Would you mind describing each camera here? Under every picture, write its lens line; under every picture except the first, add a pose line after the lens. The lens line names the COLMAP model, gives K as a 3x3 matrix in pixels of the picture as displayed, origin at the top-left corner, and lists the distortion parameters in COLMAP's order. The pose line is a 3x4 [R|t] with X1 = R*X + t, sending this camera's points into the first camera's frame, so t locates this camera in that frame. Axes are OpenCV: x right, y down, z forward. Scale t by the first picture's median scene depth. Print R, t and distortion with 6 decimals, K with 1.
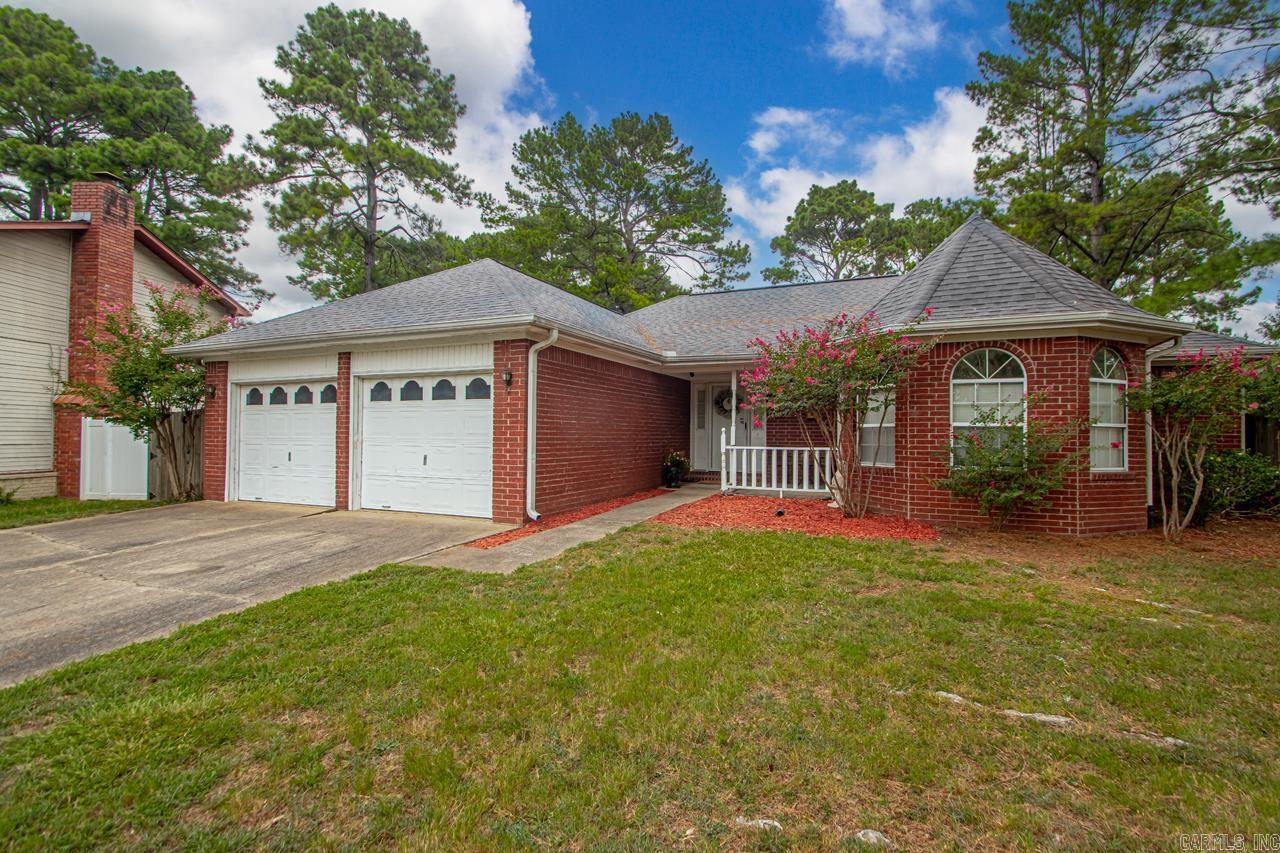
lens RADIAL K [[590.3, 0, 647.0], [0, 590.3, 424.2], [0, 0, 1]] dist [0.018580, -0.014239]
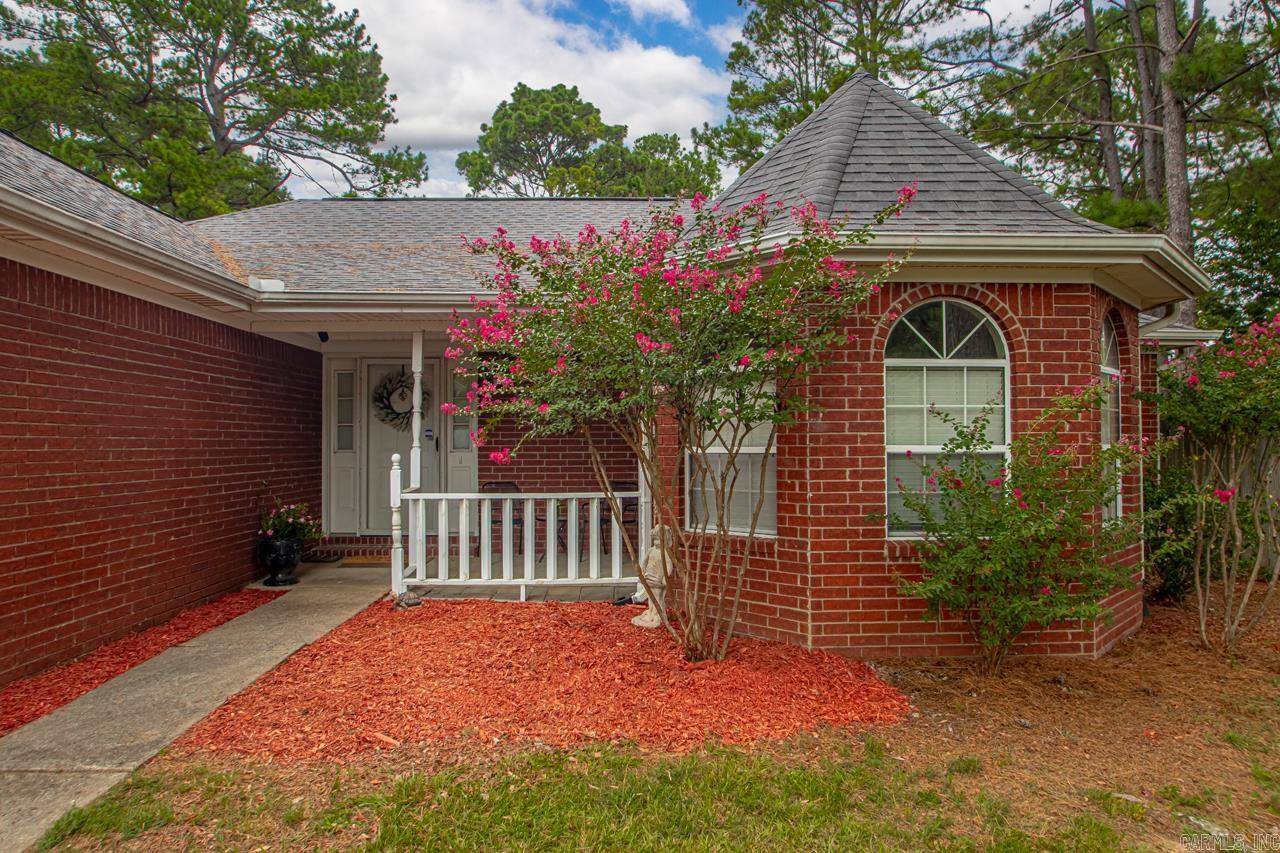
lens RADIAL K [[792.6, 0, 646.4], [0, 792.6, 423.4], [0, 0, 1]] dist [-0.026625, -0.003504]
pose [[0.898526, -0.002408, 0.438914, 0.030108], [0.004293, 0.999985, -0.003302, -0.012409], [-0.438900, 0.004852, 0.898523, 0.312597]]
